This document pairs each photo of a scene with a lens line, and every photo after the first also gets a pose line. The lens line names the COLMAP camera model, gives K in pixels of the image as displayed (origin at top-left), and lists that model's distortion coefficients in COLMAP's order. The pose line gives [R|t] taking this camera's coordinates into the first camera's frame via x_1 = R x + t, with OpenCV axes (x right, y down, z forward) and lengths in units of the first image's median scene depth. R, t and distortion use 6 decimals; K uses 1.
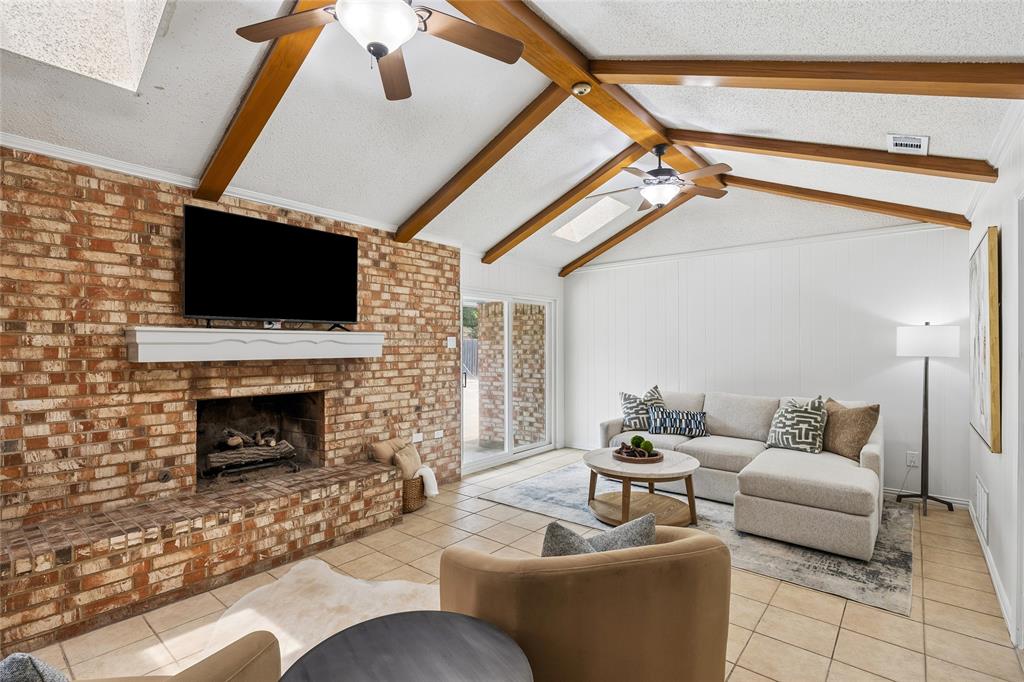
lens RADIAL K [[479.7, 0, 508.3], [0, 479.7, 342.0], [0, 0, 1]] dist [-0.001852, 0.001586]
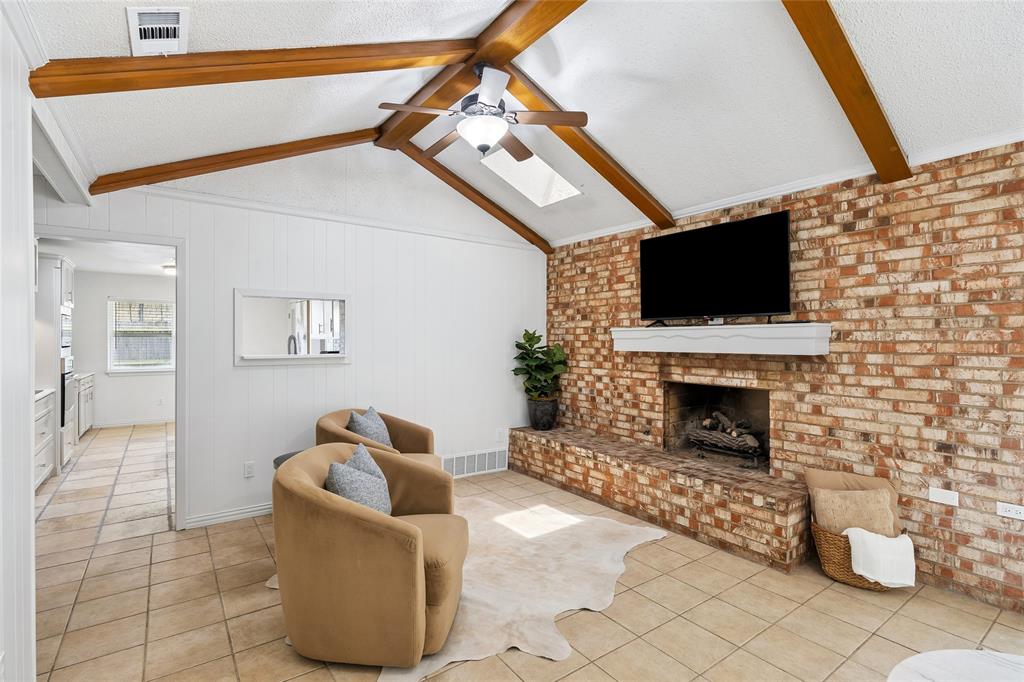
lens RADIAL K [[479.7, 0, 508.3], [0, 479.7, 342.0], [0, 0, 1]] dist [-0.001852, 0.001586]
pose [[-0.244409, 0.002508, -0.969669, 0.657847], [0.005559, 0.999984, 0.001185, 0.007448], [0.969656, -0.005100, -0.244419, 0.802529]]
